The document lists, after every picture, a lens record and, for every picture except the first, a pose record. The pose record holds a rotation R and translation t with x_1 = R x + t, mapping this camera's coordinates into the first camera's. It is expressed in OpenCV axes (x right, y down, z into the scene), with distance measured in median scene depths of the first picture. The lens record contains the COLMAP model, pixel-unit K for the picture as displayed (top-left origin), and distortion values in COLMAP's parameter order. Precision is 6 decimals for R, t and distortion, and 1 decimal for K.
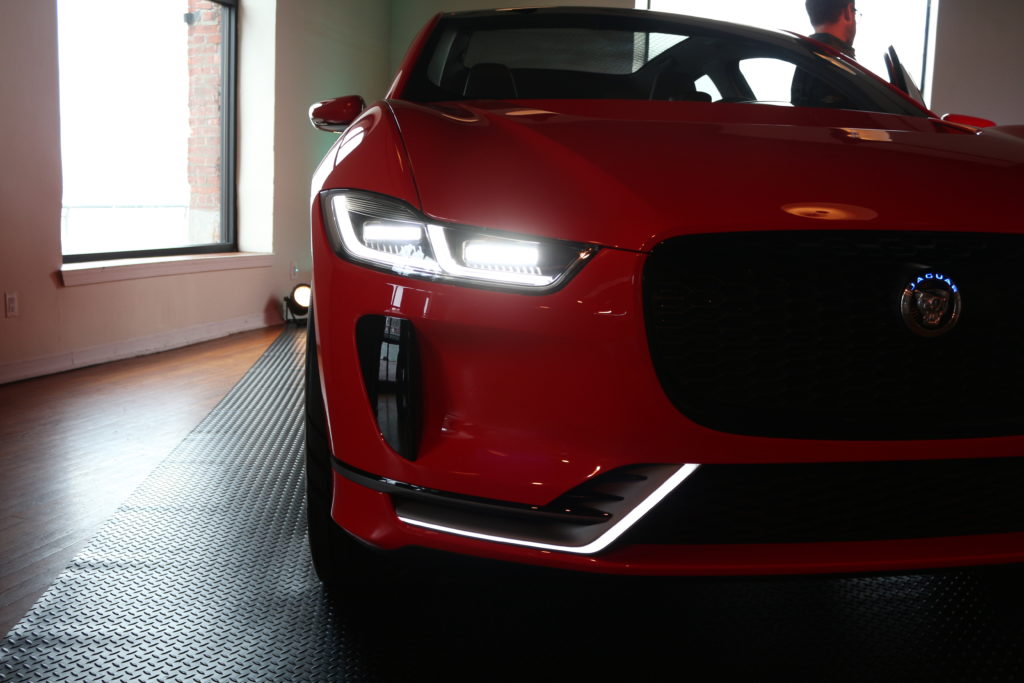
lens RADIAL K [[951.8, 0, 512.0], [0, 951.8, 341.5], [0, 0, 1]] dist [-0.083360, 0.006491]
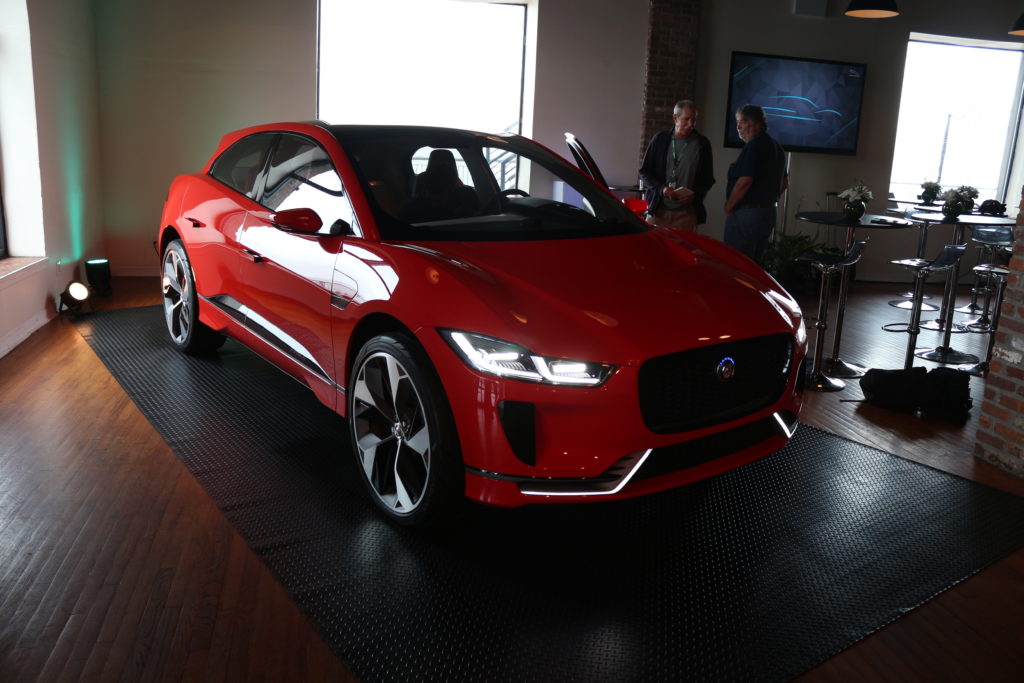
lens RADIAL K [[844.8, 0, 512.0], [0, 844.8, 341.5], [0, 0, 1]] dist [-0.194505, 0.184709]
pose [[0.876596, -0.104322, 0.469784, -0.343517], [0.048409, 0.990384, 0.129599, -0.136578], [-0.478787, -0.090864, 0.873217, -0.206178]]
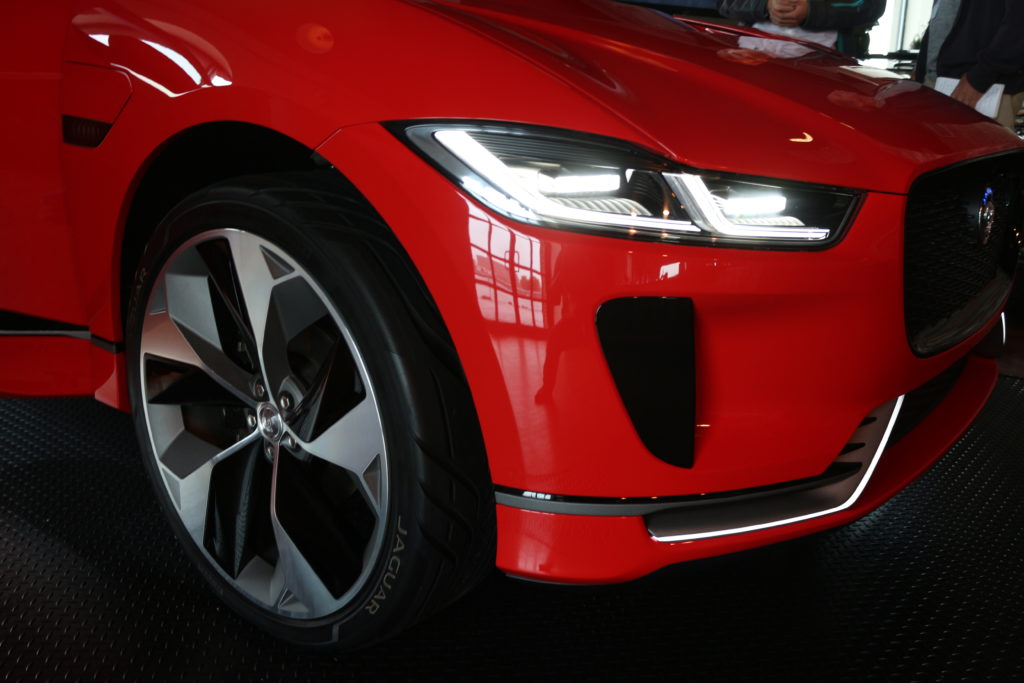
lens RADIAL K [[951.8, 0, 512.0], [0, 951.8, 341.5], [0, 0, 1]] dist [-0.083360, 0.006491]
pose [[0.717555, -0.187440, 0.670806, -0.252028], [0.093072, 0.980274, 0.174355, -0.046280], [-0.690255, -0.062676, 0.720847, 0.179180]]
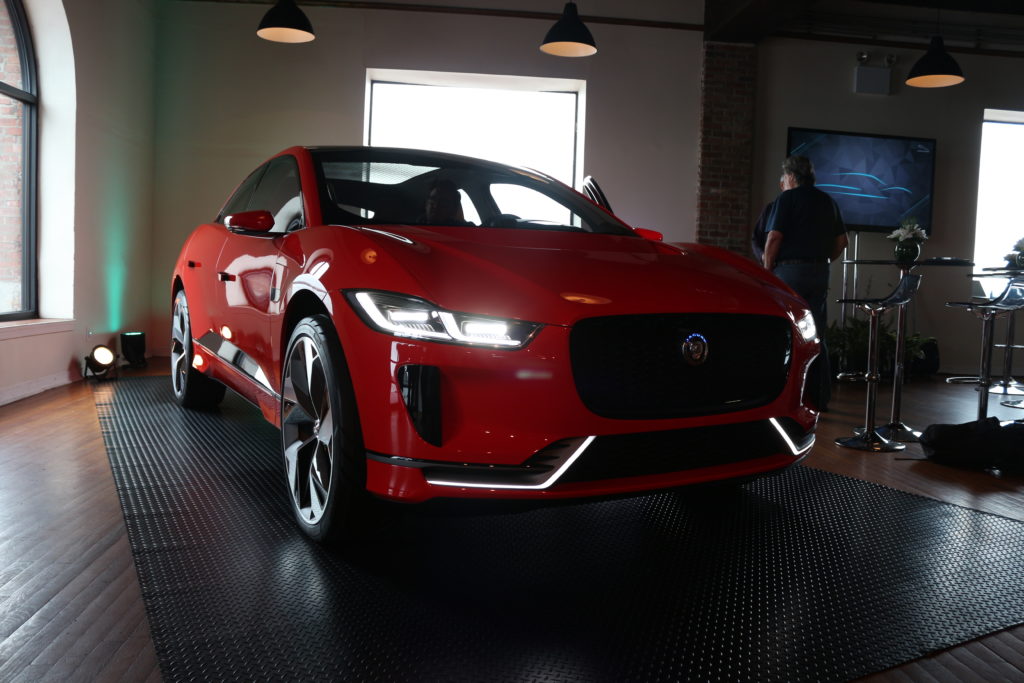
lens RADIAL K [[844.8, 0, 512.0], [0, 844.8, 341.5], [0, 0, 1]] dist [-0.194505, 0.184709]
pose [[0.928189, -0.023682, 0.371354, -0.187710], [0.043575, 0.998024, -0.045268, 0.002734], [-0.369548, 0.058199, 0.927387, -0.168140]]
